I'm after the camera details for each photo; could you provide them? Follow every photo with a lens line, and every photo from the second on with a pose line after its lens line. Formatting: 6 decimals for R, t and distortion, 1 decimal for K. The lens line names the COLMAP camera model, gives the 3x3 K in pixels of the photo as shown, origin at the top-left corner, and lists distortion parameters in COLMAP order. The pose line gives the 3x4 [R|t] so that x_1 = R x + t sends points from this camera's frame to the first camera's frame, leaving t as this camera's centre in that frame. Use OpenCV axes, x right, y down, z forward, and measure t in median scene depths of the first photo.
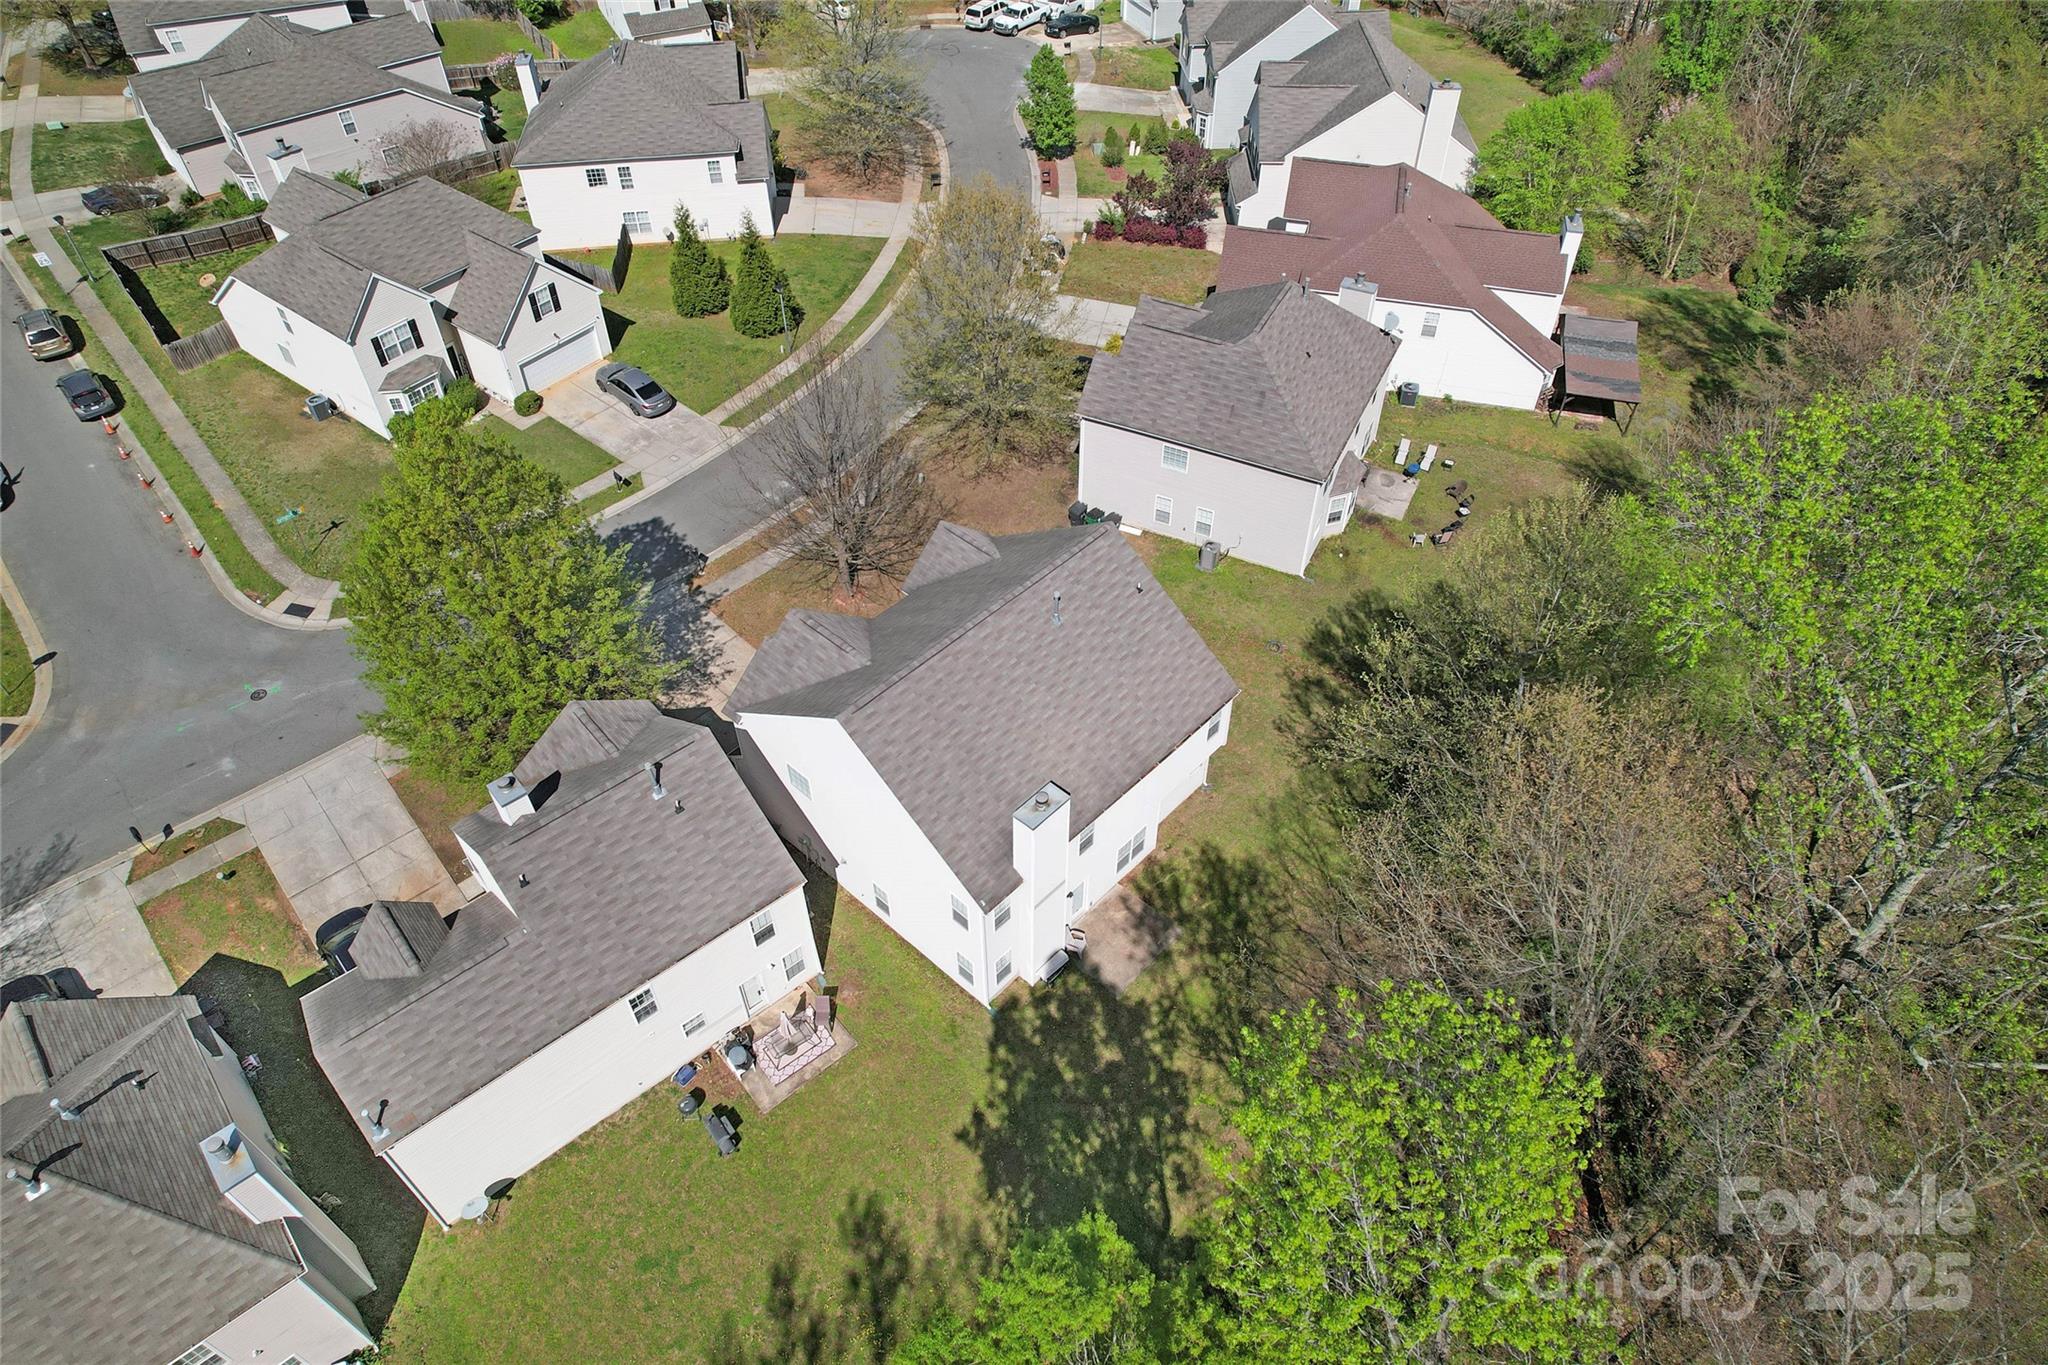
lens RADIAL K [[1298.4, 0, 1027.5], [0, 1298.4, 710.2], [0, 0, 1]] dist [-0.075652, 0.065012]
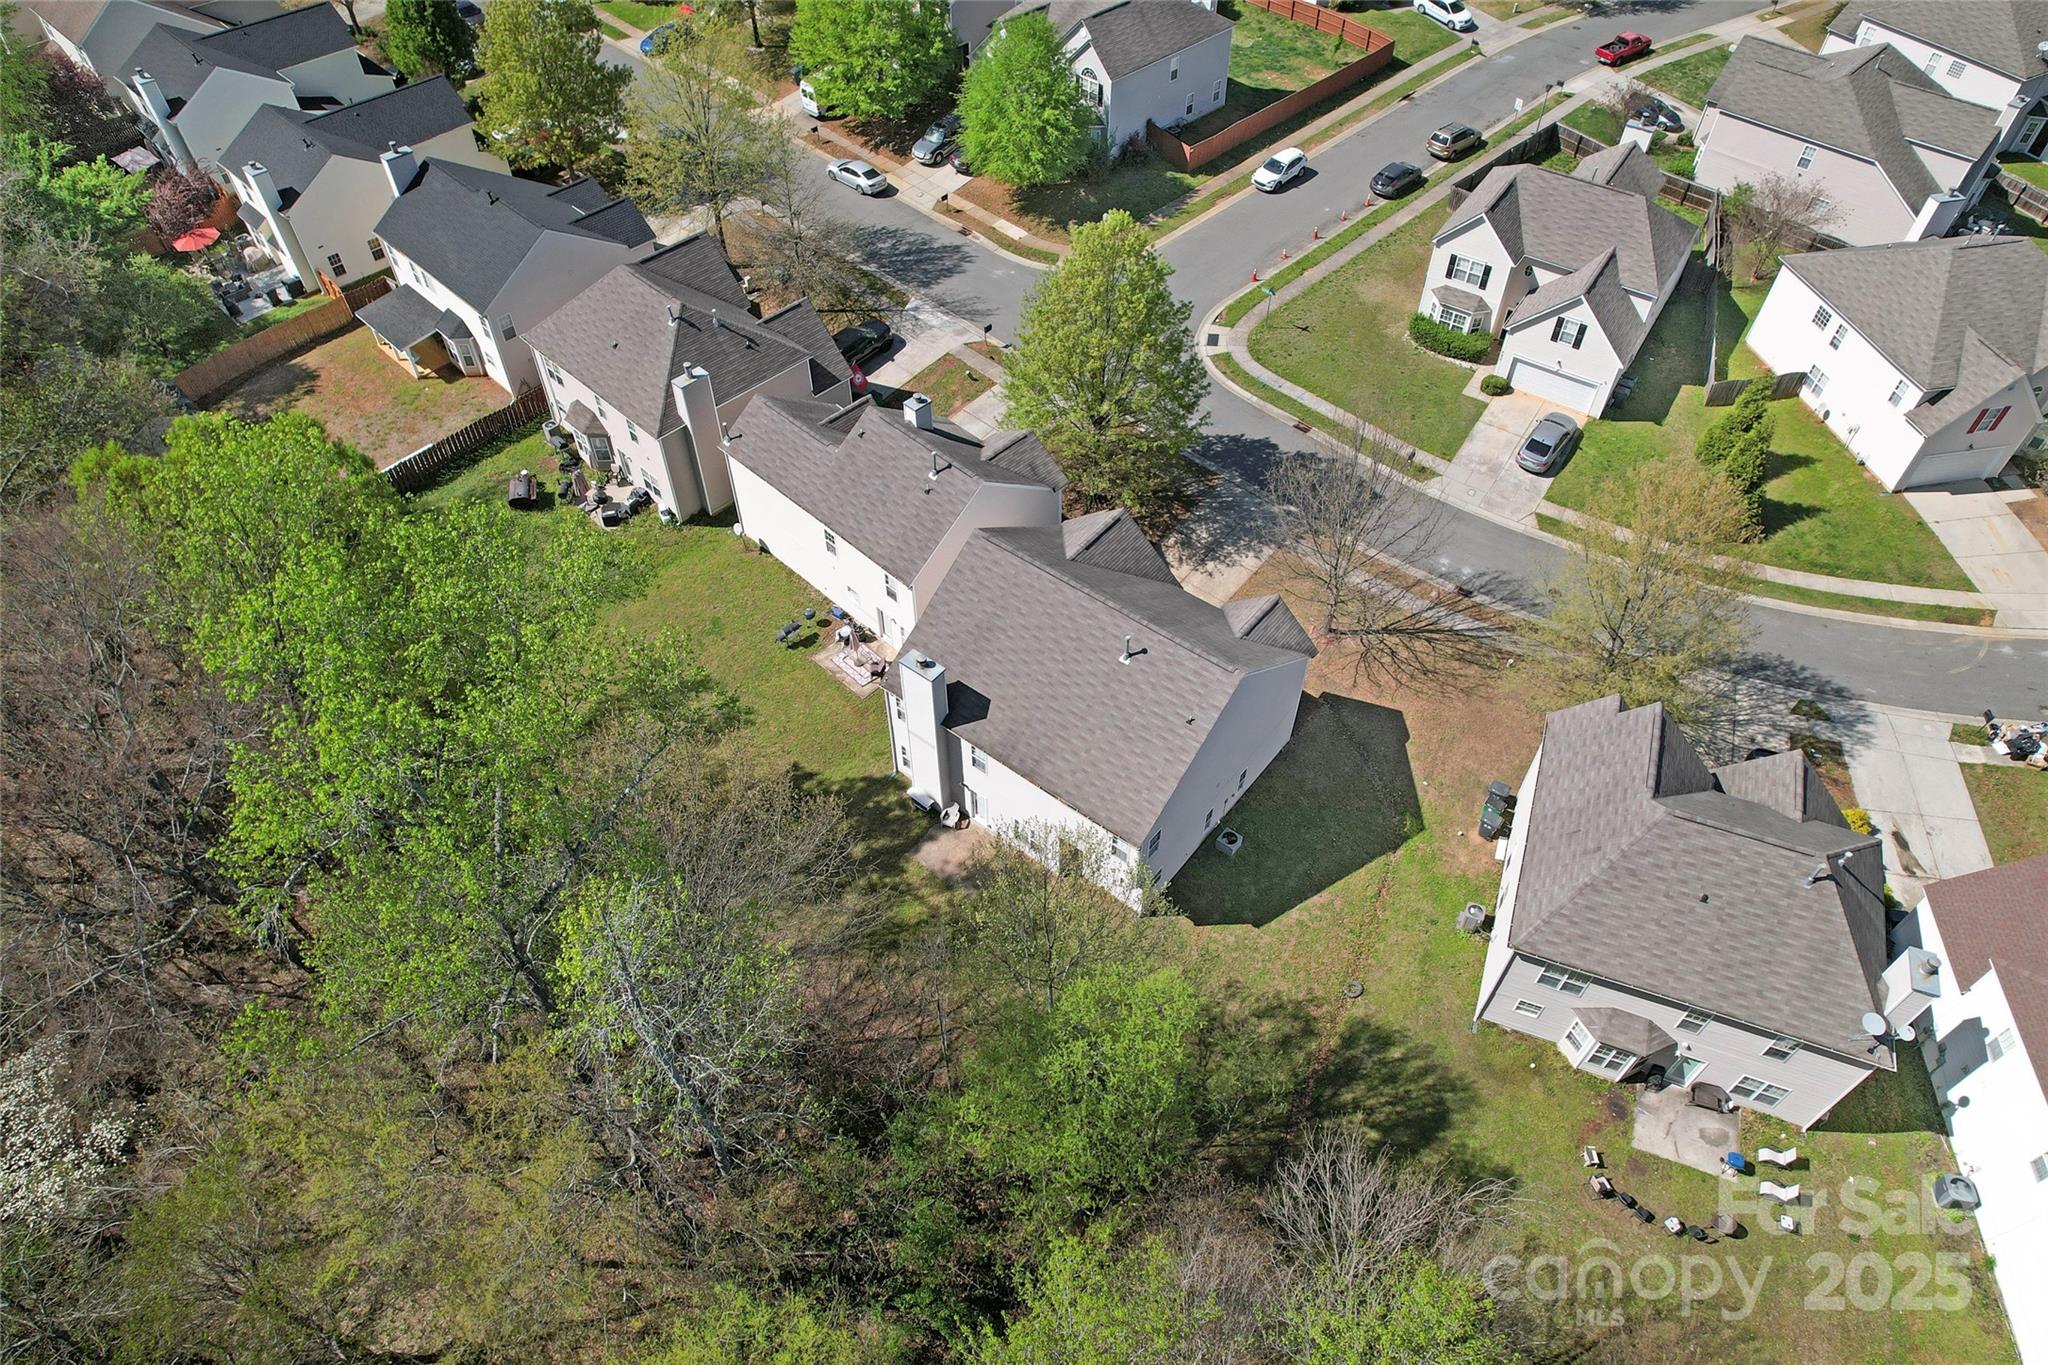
lens RADIAL K [[1298.4, 0, 1027.5], [0, 1298.4, 710.2], [0, 0, 1]] dist [-0.075652, 0.065012]
pose [[0.078442, 0.761720, -0.643140, 0.585479], [-0.727048, 0.485107, 0.485873, -0.402734], [0.682091, 0.429481, 0.591860, 0.217208]]
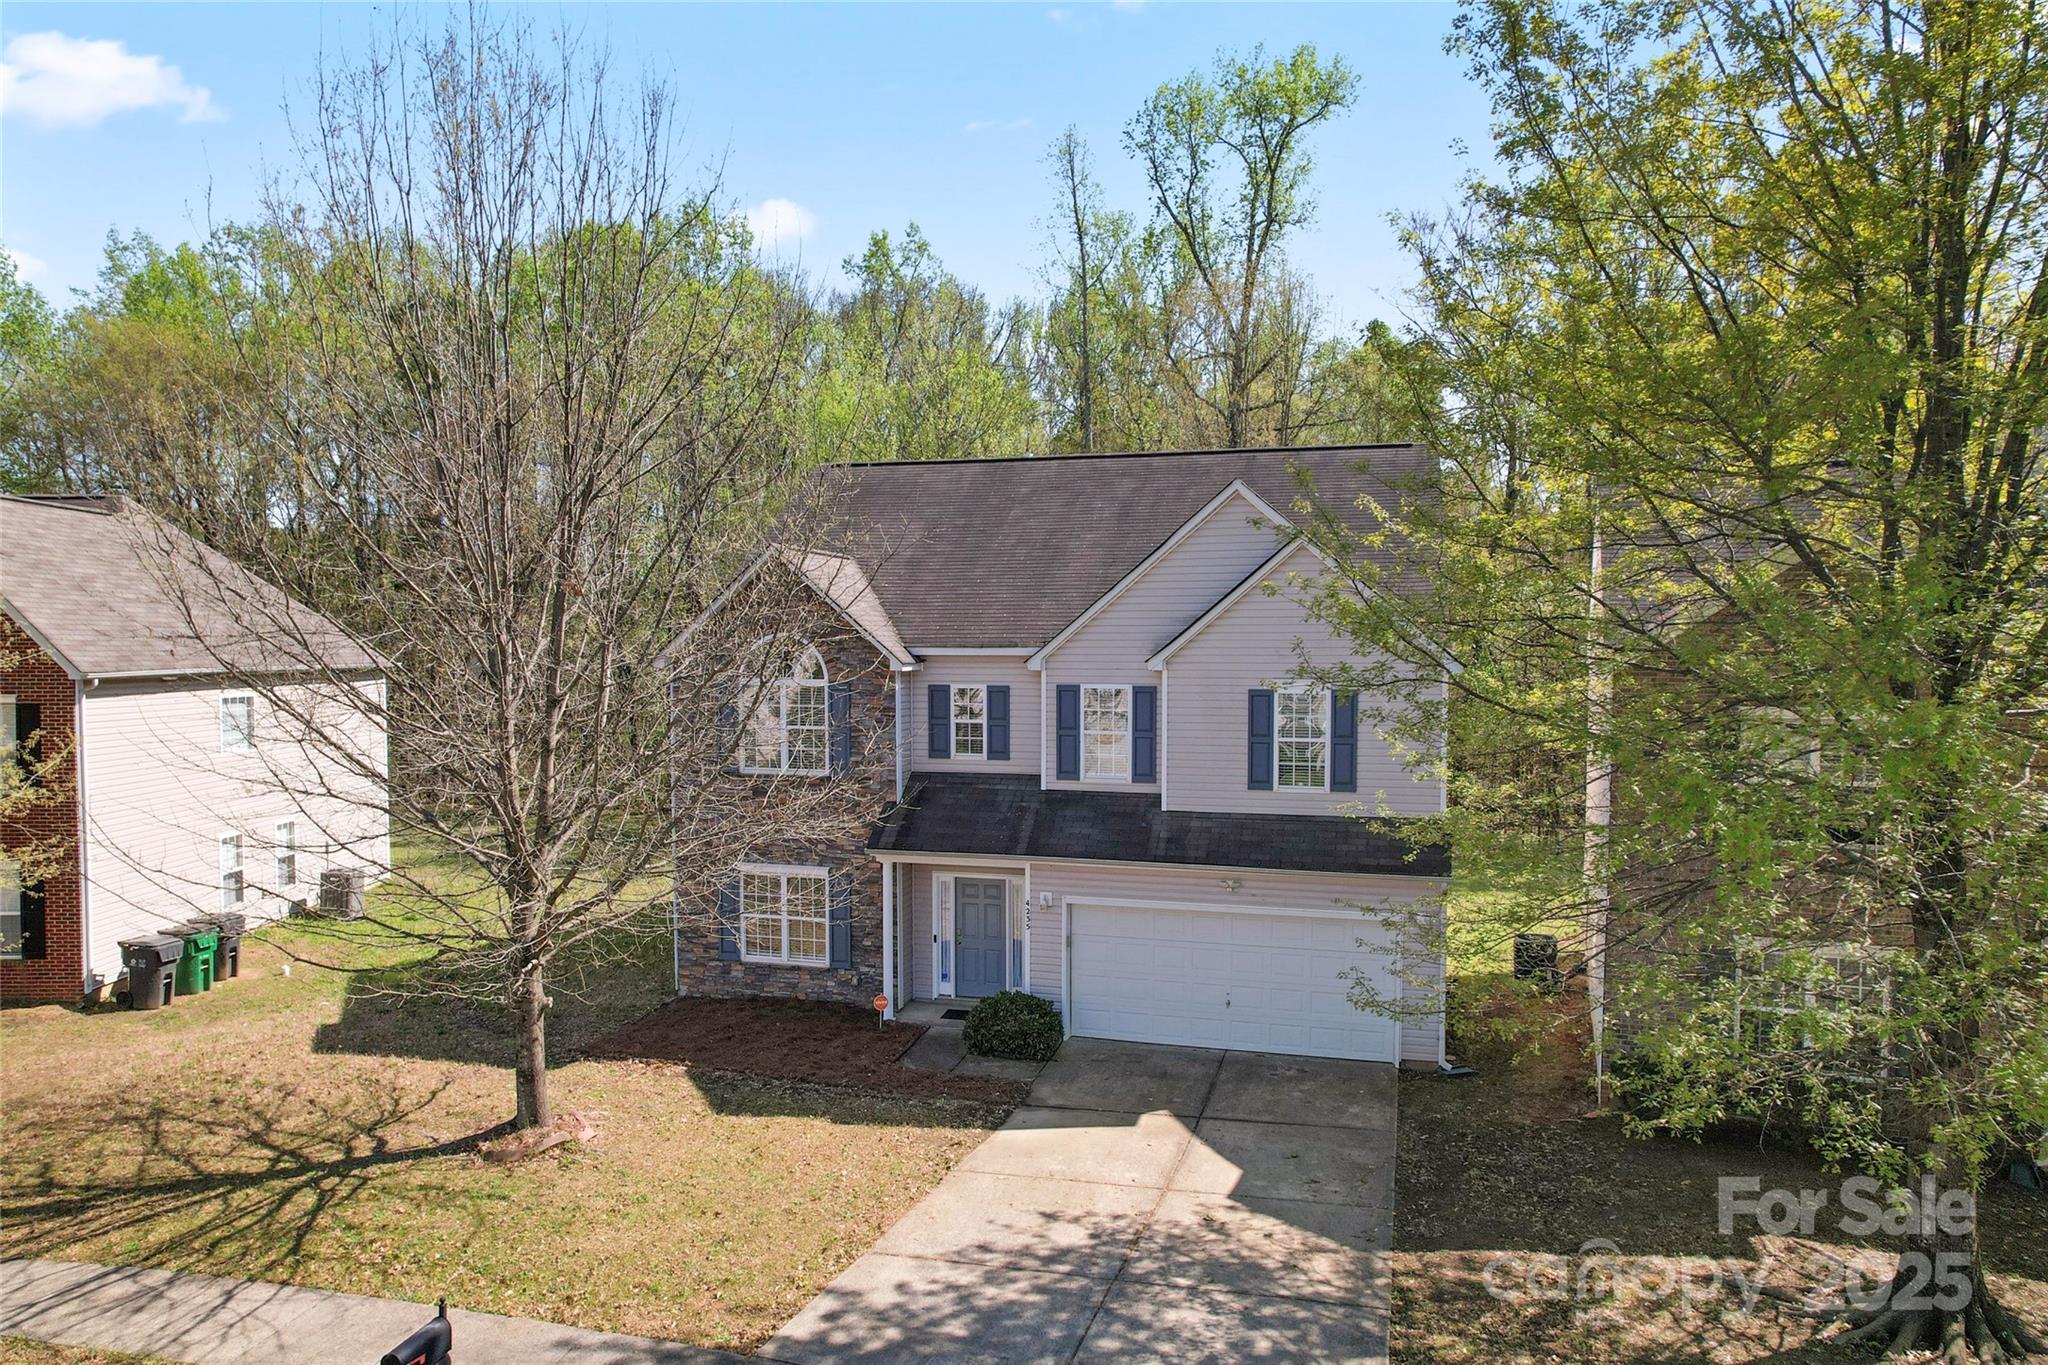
lens RADIAL K [[1319.4, 0, 1024.0], [0, 1319.4, 682.5], [0, 0, 1]] dist [0.046925, 0.001014]
pose [[-0.439866, -0.035984, 0.897342, -0.436413], [0.655536, 0.670093, 0.348207, -0.184573], [-0.613832, 0.741405, -0.271162, 0.940892]]
